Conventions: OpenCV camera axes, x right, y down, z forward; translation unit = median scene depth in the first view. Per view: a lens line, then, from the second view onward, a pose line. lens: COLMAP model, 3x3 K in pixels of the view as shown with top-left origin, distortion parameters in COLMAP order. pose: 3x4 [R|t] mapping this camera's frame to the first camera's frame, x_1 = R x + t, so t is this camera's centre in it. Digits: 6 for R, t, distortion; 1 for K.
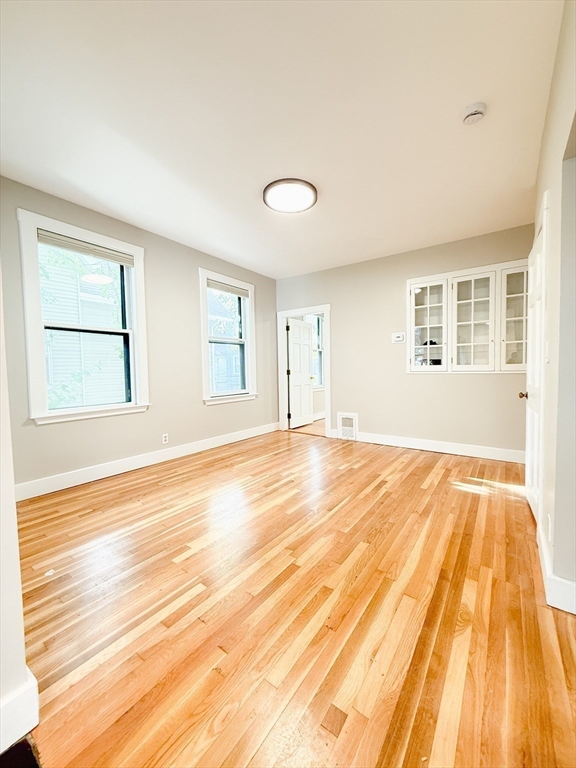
lens RADIAL K [[305.2, 0, 287.6], [0, 305.2, 382.0], [0, 0, 1]] dist [-0.003268, -0.000144]
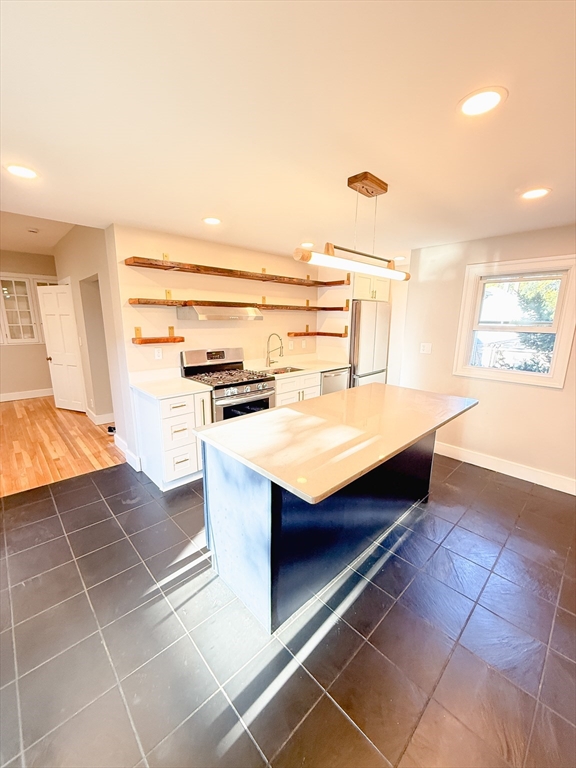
lens RADIAL K [[305.2, 0, 287.1], [0, 305.2, 382.8], [0, 0, 1]] dist [-0.003268, -0.000144]
pose [[0.186602, -0.195144, 0.962860, -1.479996], [0.035816, 0.980774, 0.191833, -0.188477], [-0.981783, -0.001310, 0.190004, -1.313251]]
